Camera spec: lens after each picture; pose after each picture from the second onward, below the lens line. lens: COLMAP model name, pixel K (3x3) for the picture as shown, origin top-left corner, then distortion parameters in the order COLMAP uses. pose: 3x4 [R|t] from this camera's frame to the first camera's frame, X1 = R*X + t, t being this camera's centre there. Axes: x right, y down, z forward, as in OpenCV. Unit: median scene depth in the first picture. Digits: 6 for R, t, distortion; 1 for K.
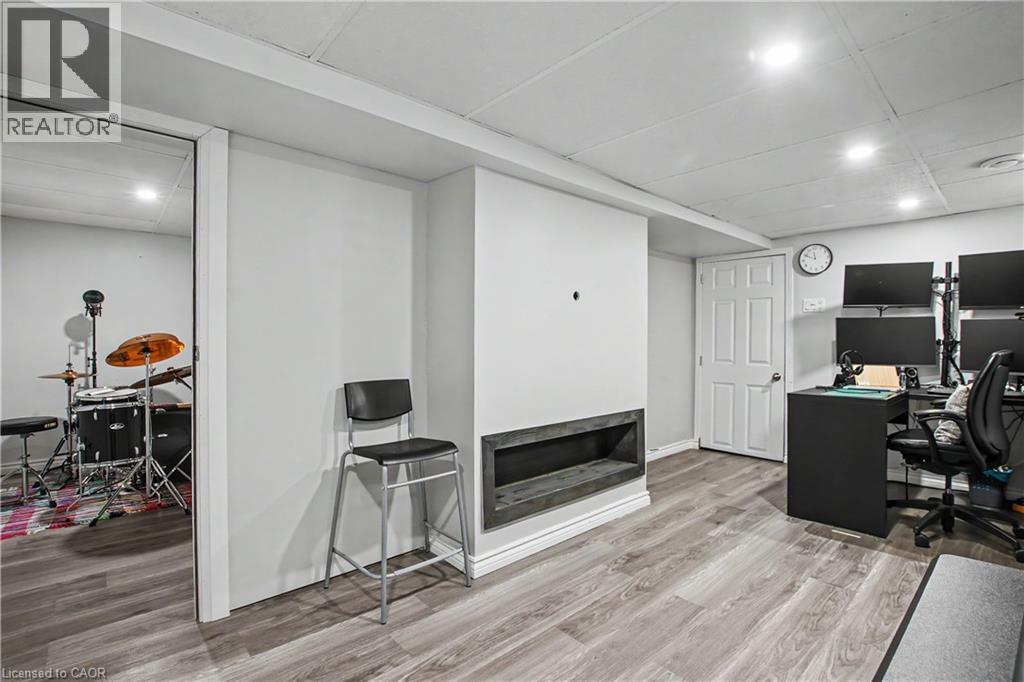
lens RADIAL K [[475.8, 0, 519.6], [0, 475.8, 342.0], [0, 0, 1]] dist [-0.028800, 0.001728]
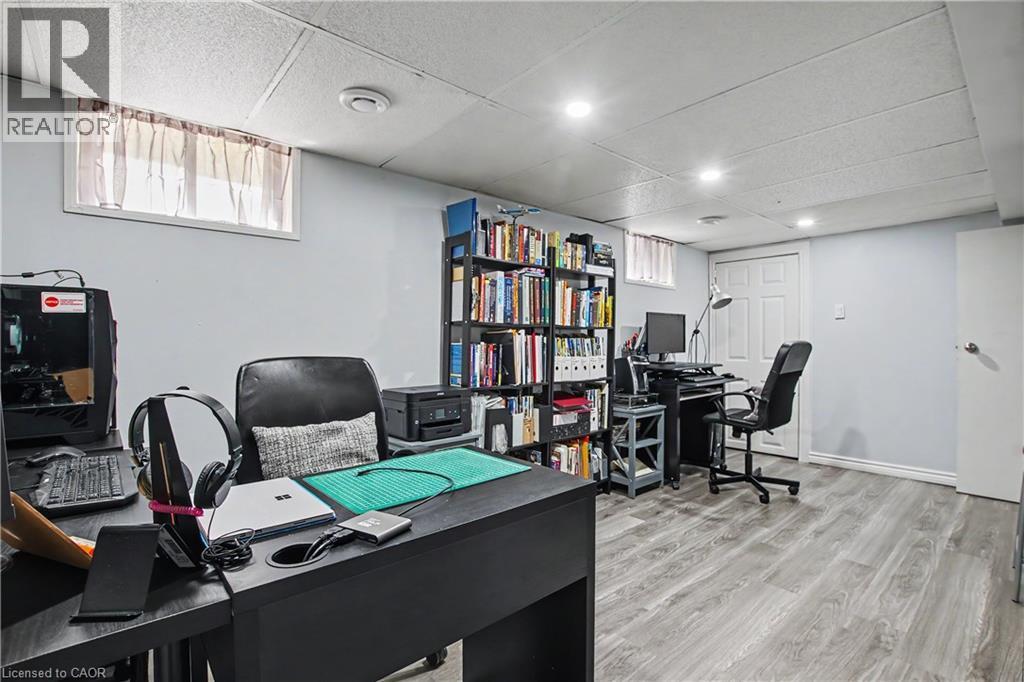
lens RADIAL K [[475.8, 0, 519.6], [0, 475.8, 342.0], [0, 0, 1]] dist [-0.028800, 0.001728]
pose [[-0.999927, 0.000548, 0.012084, 0.670344], [0.000634, 0.999975, 0.007049, -0.006755], [-0.012079, 0.007056, -0.999902, 1.480074]]
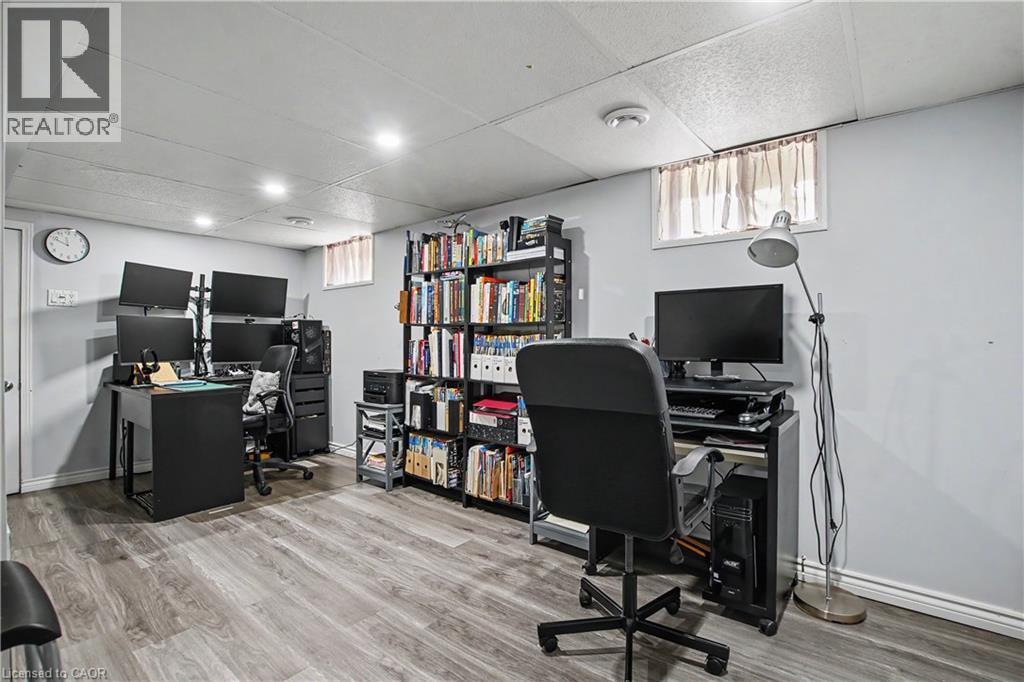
lens RADIAL K [[475.8, 0, 519.6], [0, 475.8, 342.0], [0, 0, 1]] dist [-0.028800, 0.001728]
pose [[-0.156845, -0.006644, 0.987601, -0.508252], [0.002808, 0.999970, 0.007174, -0.001493], [-0.987619, 0.003898, -0.156822, 0.446166]]
